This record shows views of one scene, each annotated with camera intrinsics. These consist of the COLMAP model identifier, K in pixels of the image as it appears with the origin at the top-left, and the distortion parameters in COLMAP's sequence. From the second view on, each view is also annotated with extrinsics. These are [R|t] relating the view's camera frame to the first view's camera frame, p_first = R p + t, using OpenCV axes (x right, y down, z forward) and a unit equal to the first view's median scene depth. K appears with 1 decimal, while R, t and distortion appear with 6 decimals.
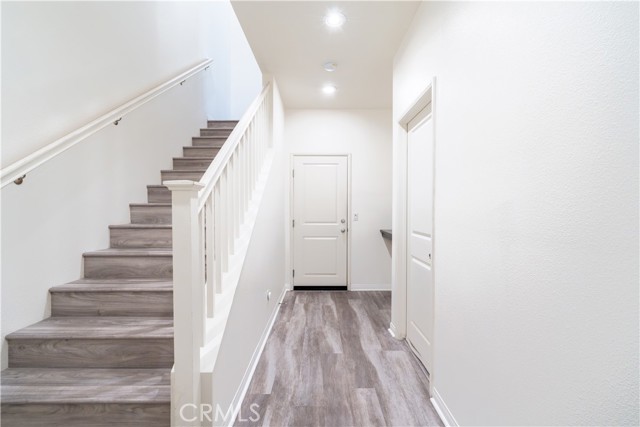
lens RADIAL K [[289.6, 0, 321.7], [0, 289.6, 213.0], [0, 0, 1]] dist [-0.001035, -0.000064]
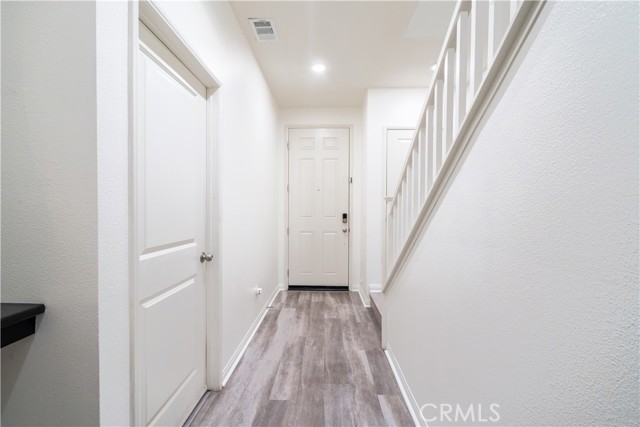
lens RADIAL K [[289.6, 0, 321.7], [0, 289.6, 213.0], [0, 0, 1]] dist [-0.001035, -0.000064]
pose [[-0.999756, -0.005011, 0.021523, -0.003976], [-0.004494, 0.999702, 0.023994, -0.020325], [-0.021636, 0.023892, -0.999480, 1.860757]]
